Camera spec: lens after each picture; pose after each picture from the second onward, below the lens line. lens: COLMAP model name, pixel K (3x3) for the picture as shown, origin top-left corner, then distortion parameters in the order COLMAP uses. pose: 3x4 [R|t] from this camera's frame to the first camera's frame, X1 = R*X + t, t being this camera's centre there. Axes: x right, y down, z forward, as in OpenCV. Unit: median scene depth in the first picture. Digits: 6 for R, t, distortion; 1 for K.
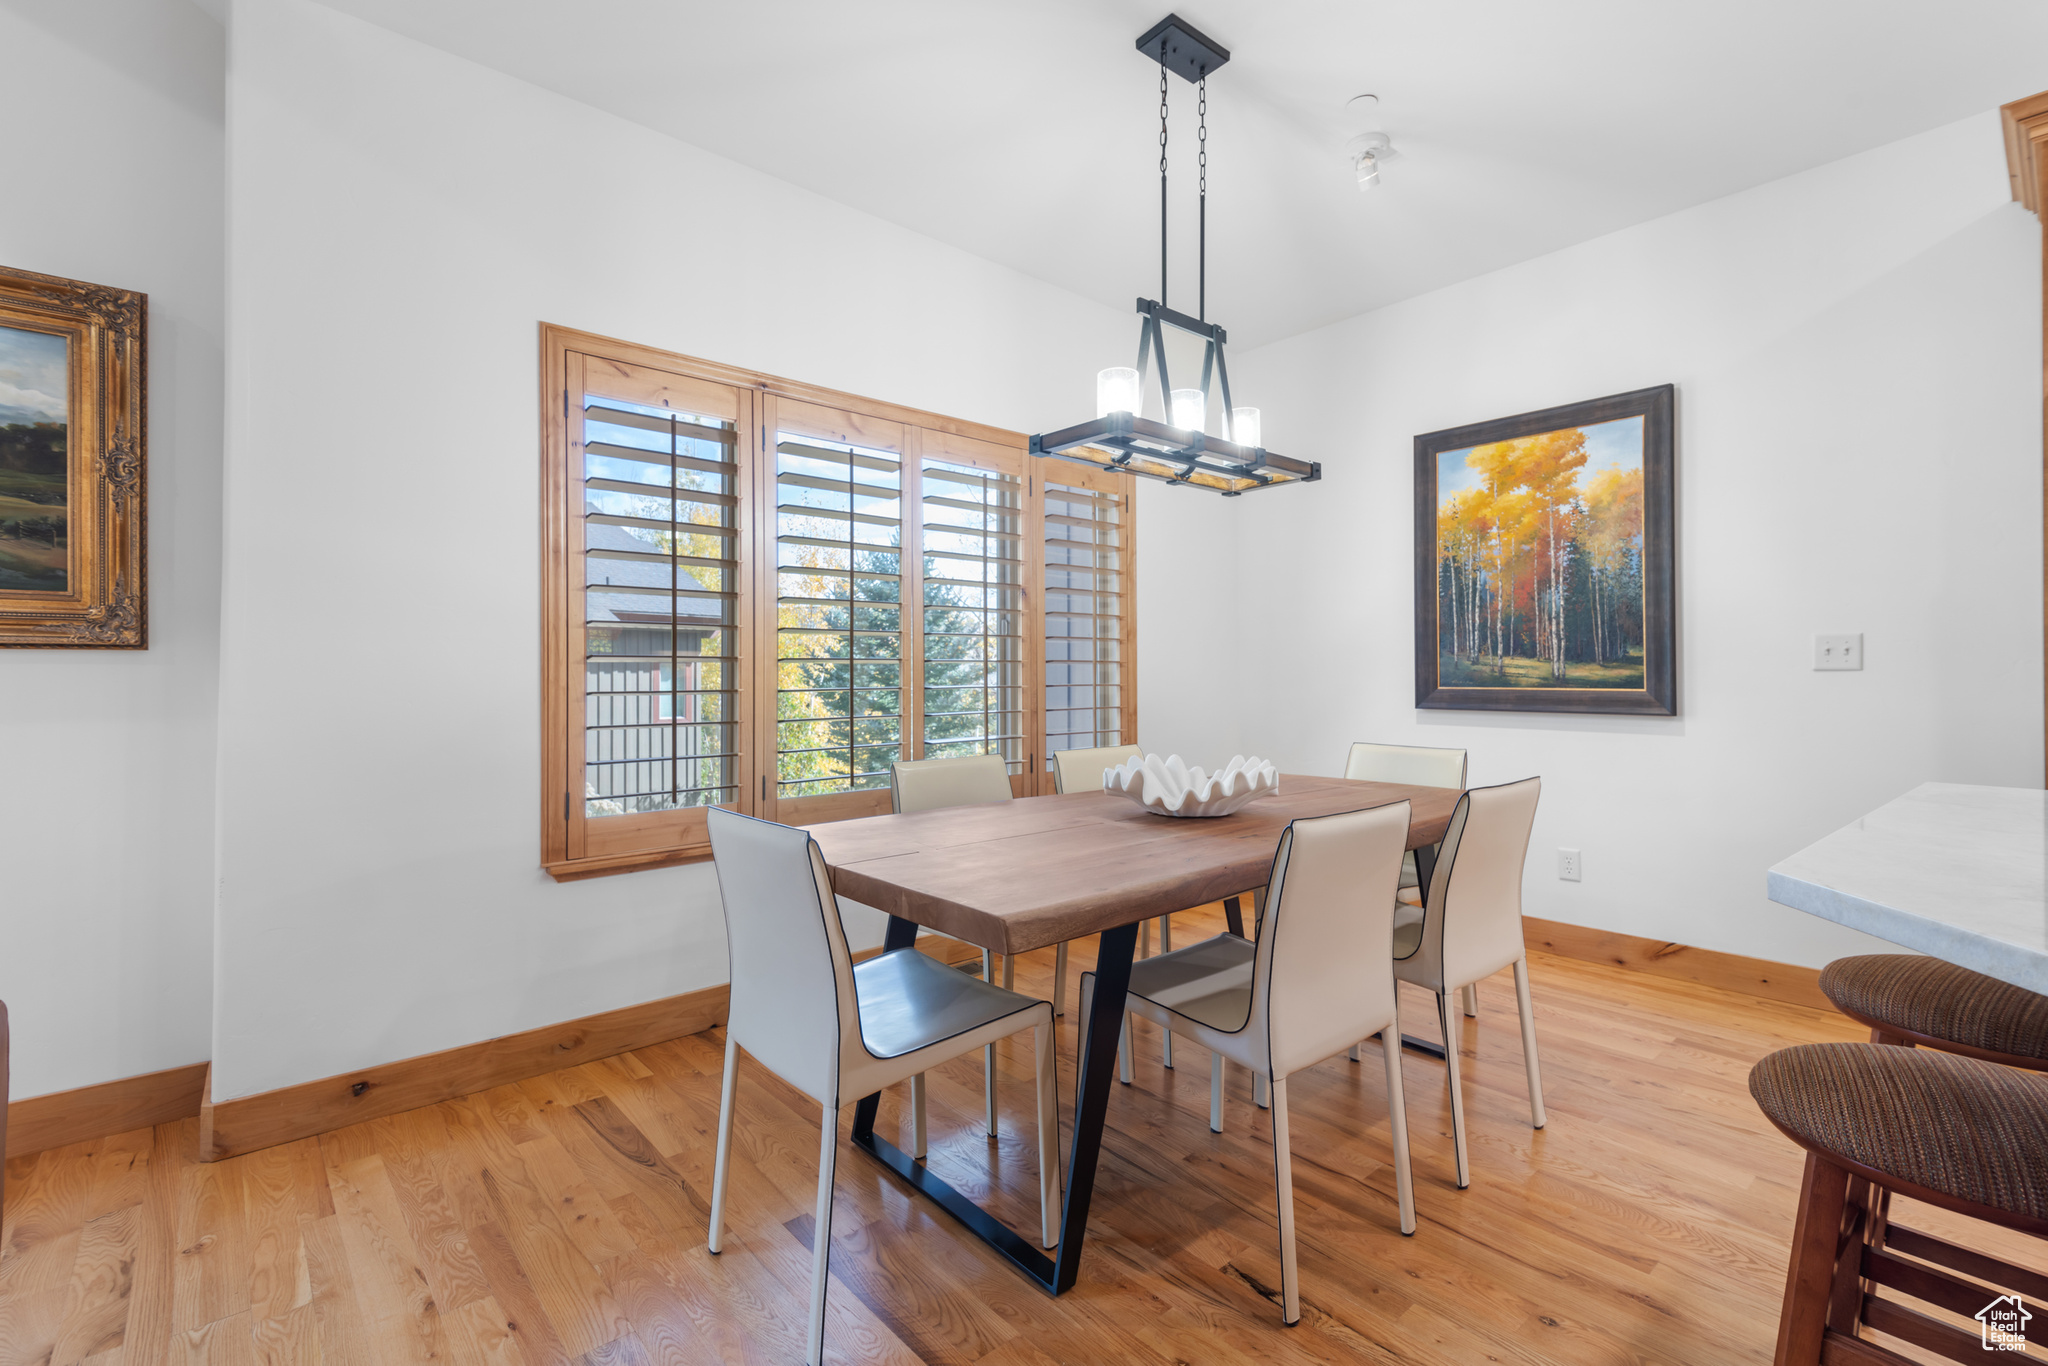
lens RADIAL K [[926.3, 0, 1013.0], [0, 926.3, 661.6], [0, 0, 1]] dist [0.011907, -0.000384]
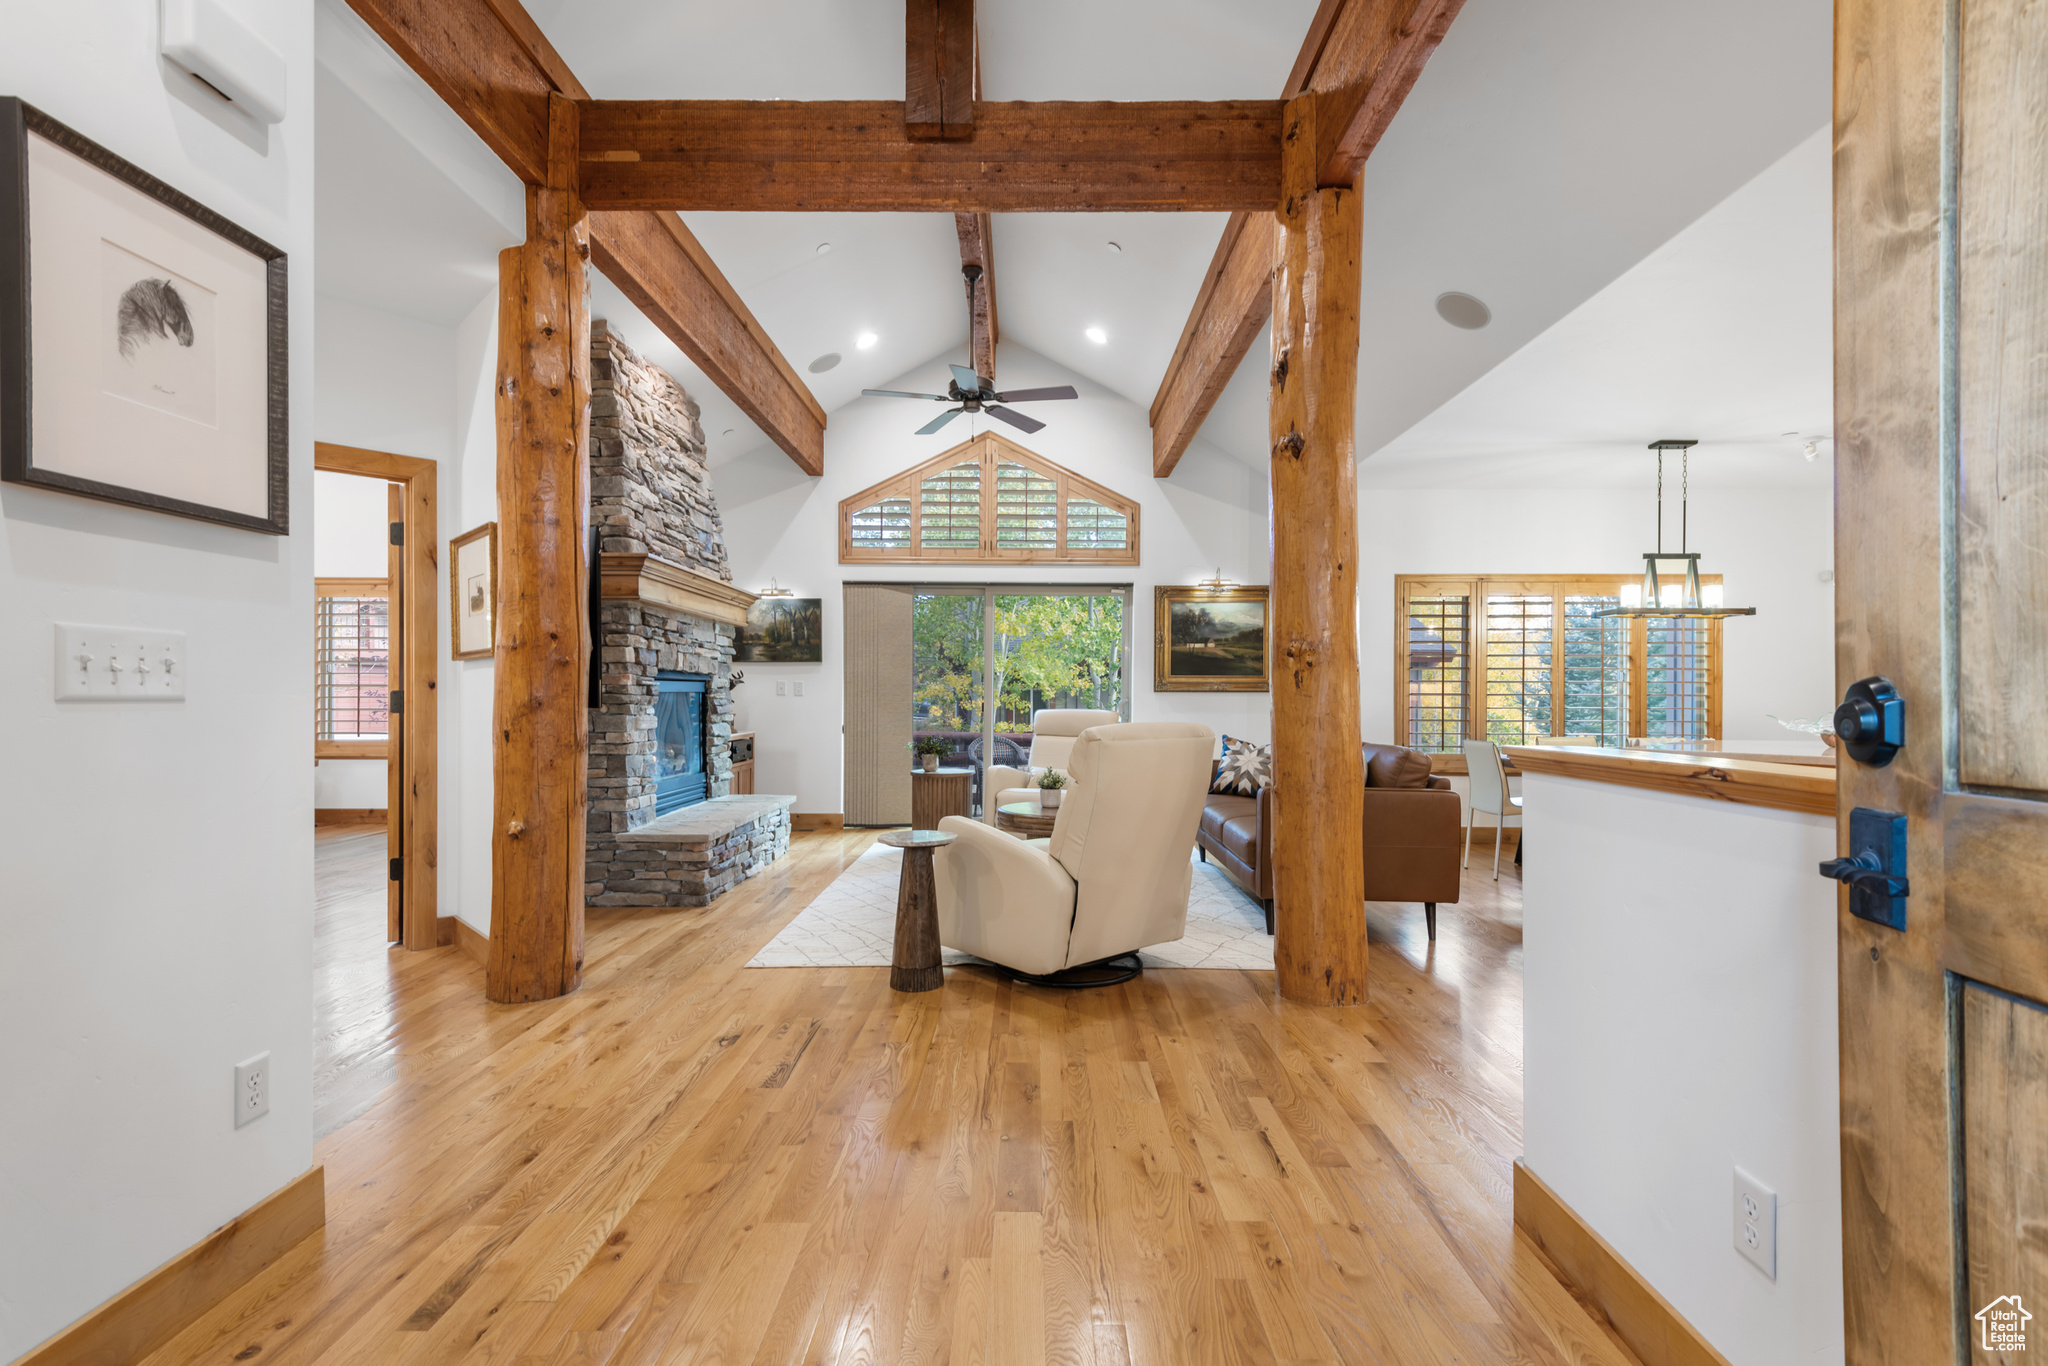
lens RADIAL K [[935.6, 0, 1027.2], [0, 935.6, 690.3], [0, 0, 1]] dist [0.029561, -0.000442]
pose [[0.758828, -0.001915, -0.651289, 0.355458], [0.003921, 0.999991, 0.001628, -0.019134], [0.651280, -0.003788, 0.758828, -1.349646]]
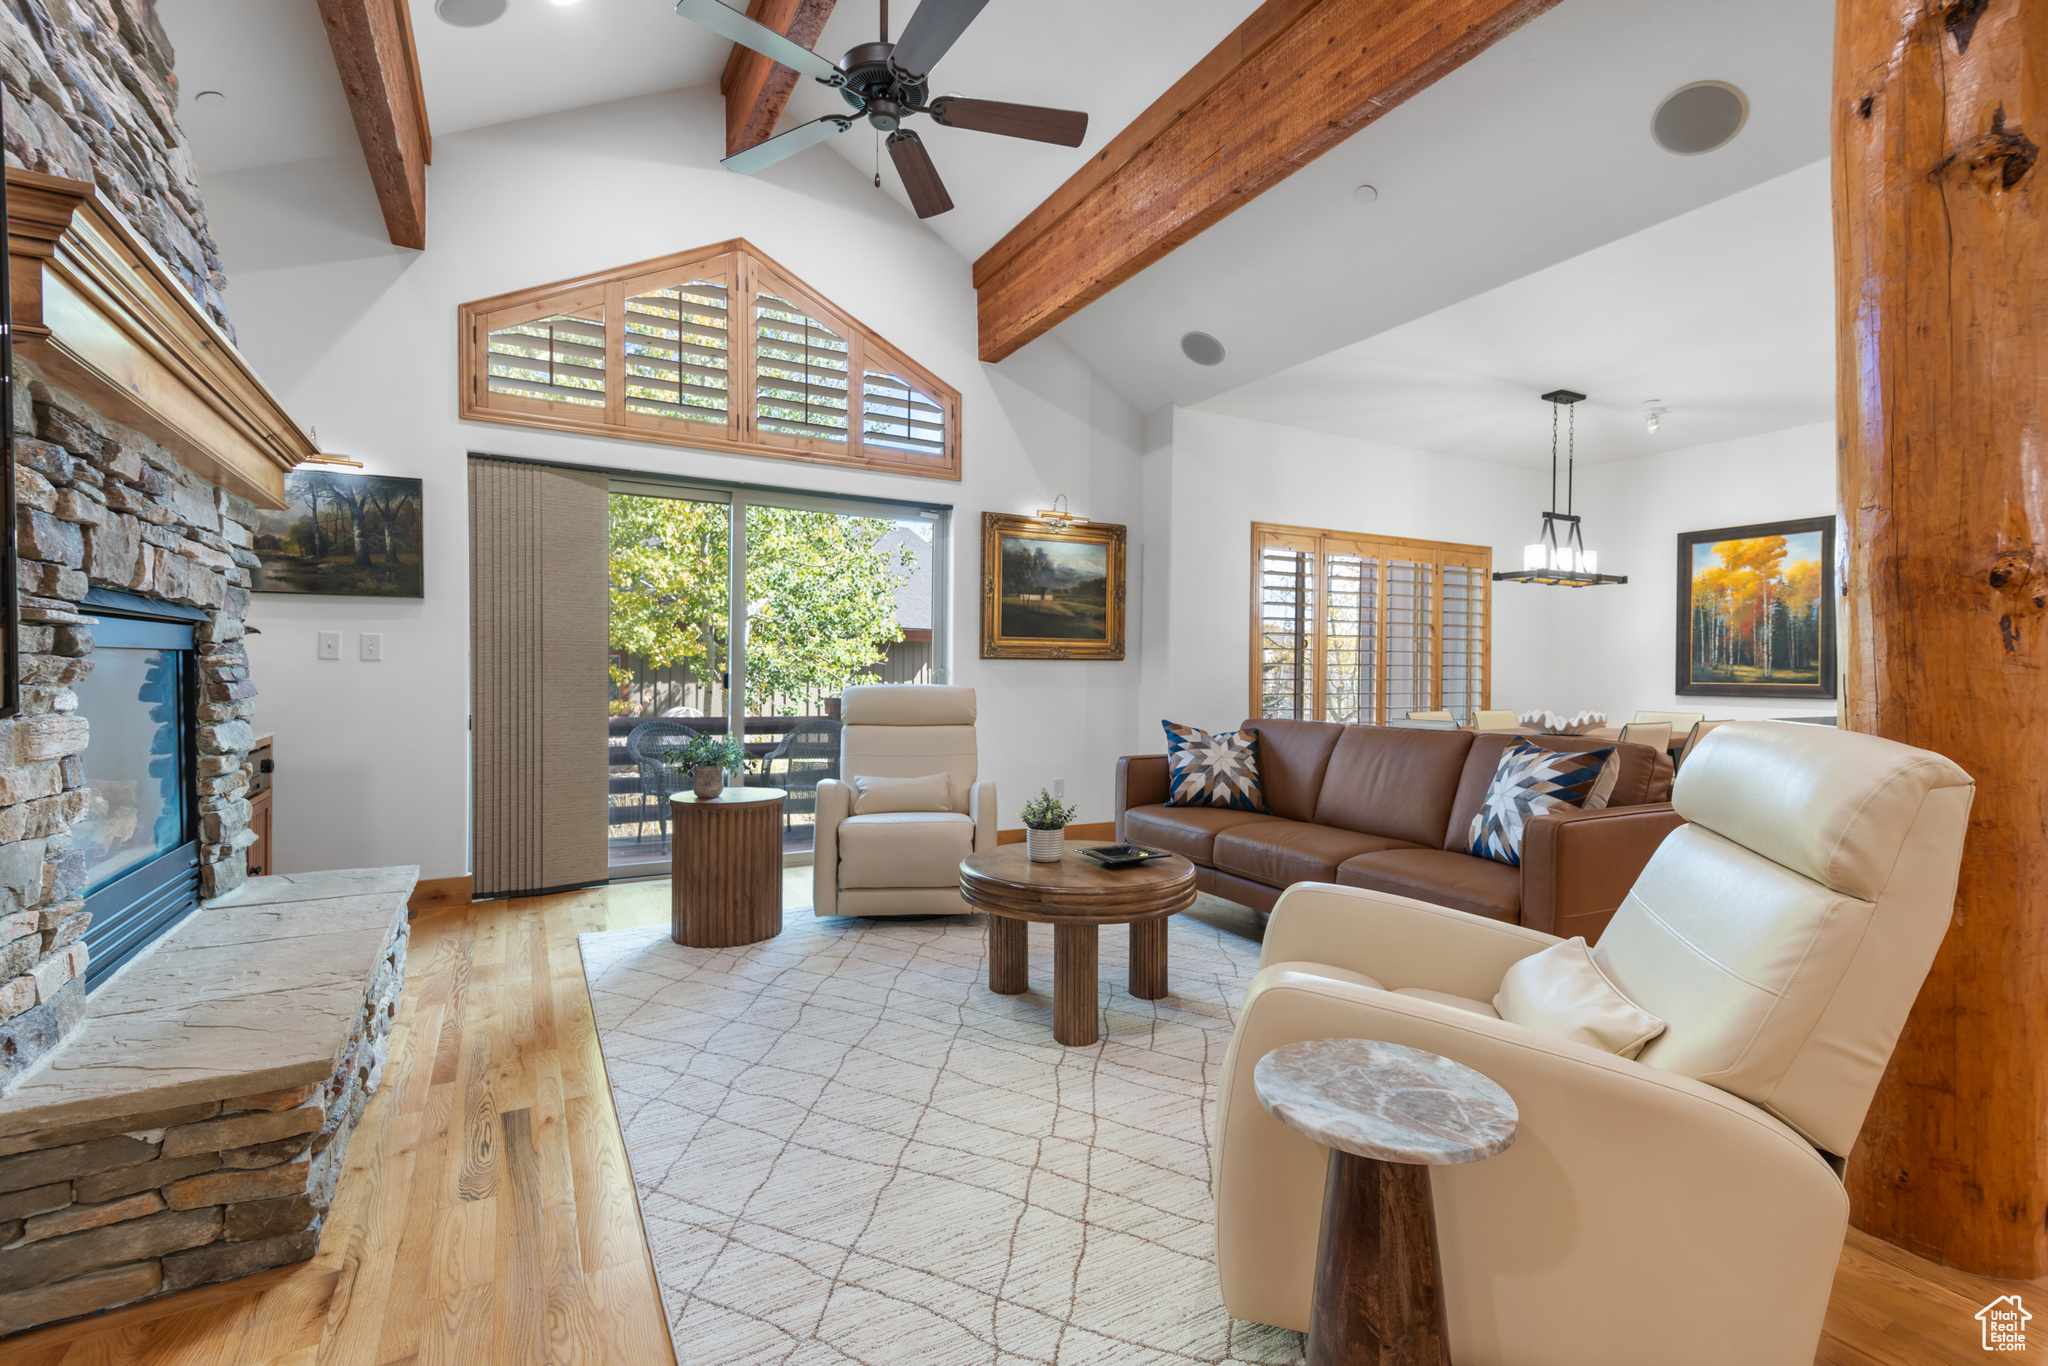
lens RADIAL K [[923.5, 0, 1035.3], [0, 923.5, 674.9], [0, 0, 1]] dist [0.032053, -0.011172]
pose [[0.981262, 0.008572, -0.192489, -0.434161], [-0.005189, 0.999823, 0.018072, -0.012579], [0.192610, -0.016734, 0.981133, -1.015102]]
